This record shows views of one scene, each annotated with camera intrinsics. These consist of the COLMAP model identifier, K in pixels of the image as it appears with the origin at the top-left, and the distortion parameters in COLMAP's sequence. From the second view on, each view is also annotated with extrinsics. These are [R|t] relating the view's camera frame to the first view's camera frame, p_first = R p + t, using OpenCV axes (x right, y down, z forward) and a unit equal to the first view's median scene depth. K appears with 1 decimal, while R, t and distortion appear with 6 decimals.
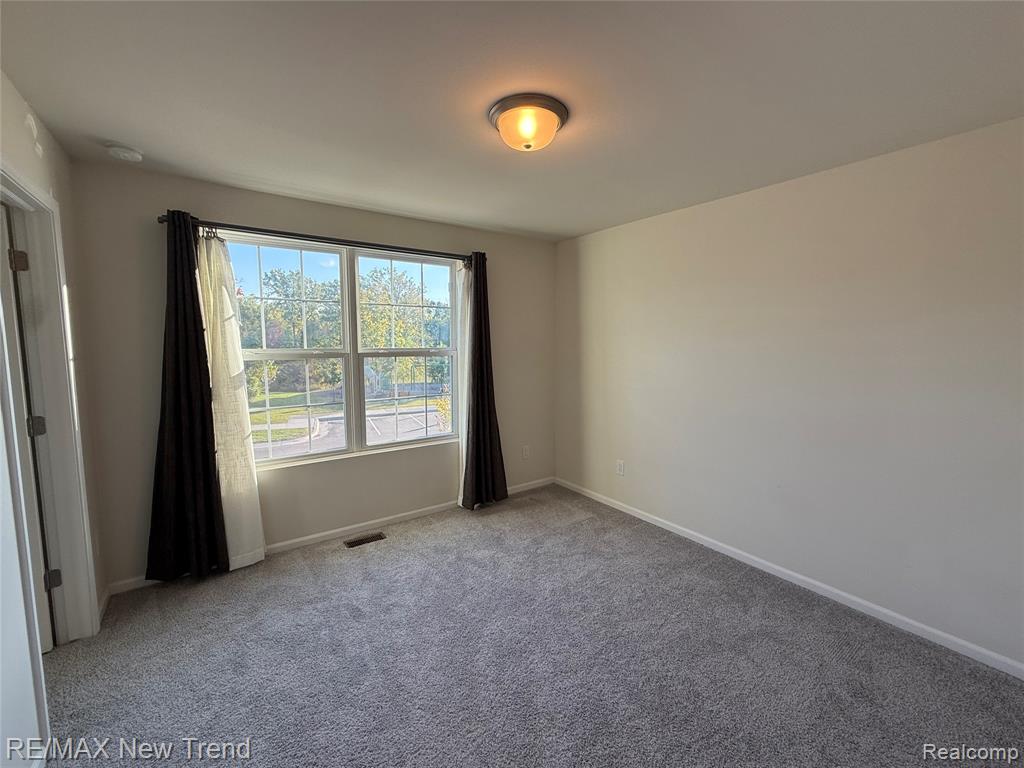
lens RADIAL K [[407.7, 0, 512.0], [0, 407.7, 384.0], [0, 0, 1]] dist [0.002500, -0.000038]
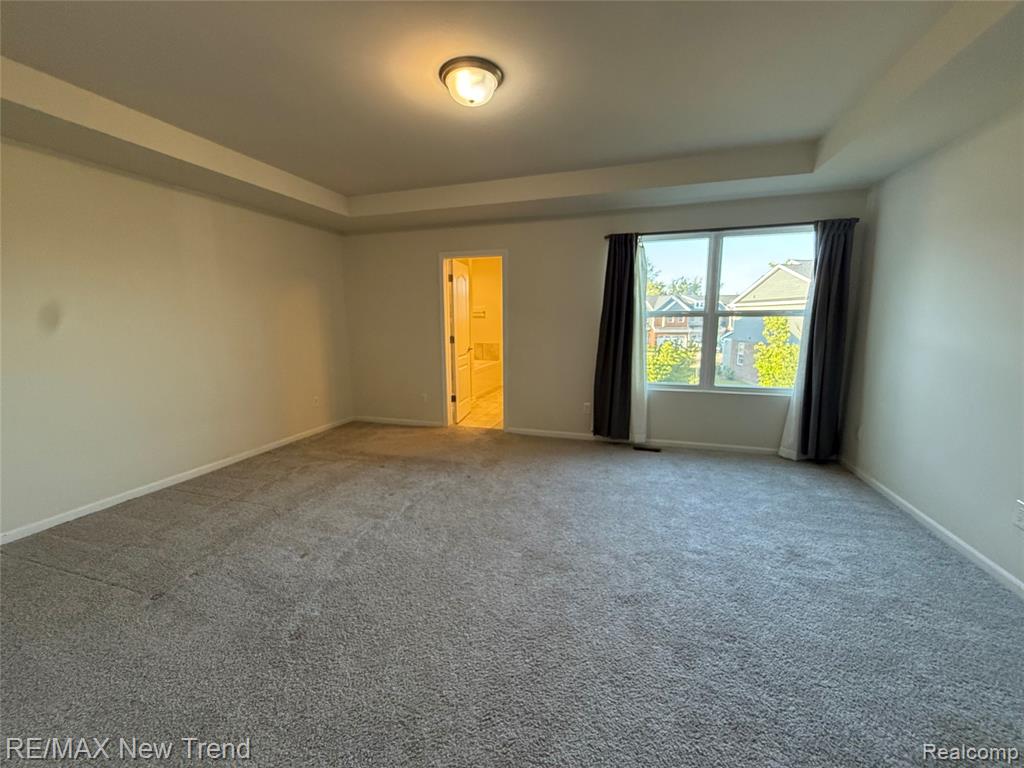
lens RADIAL K [[407.7, 0, 512.0], [0, 407.7, 384.0], [0, 0, 1]] dist [0.002500, -0.000038]
pose [[0.384104, 0.154720, -0.910234, 0.606657], [-0.058367, 0.987956, 0.143302, -0.004306], [0.921443, -0.001915, 0.388508, -0.107347]]
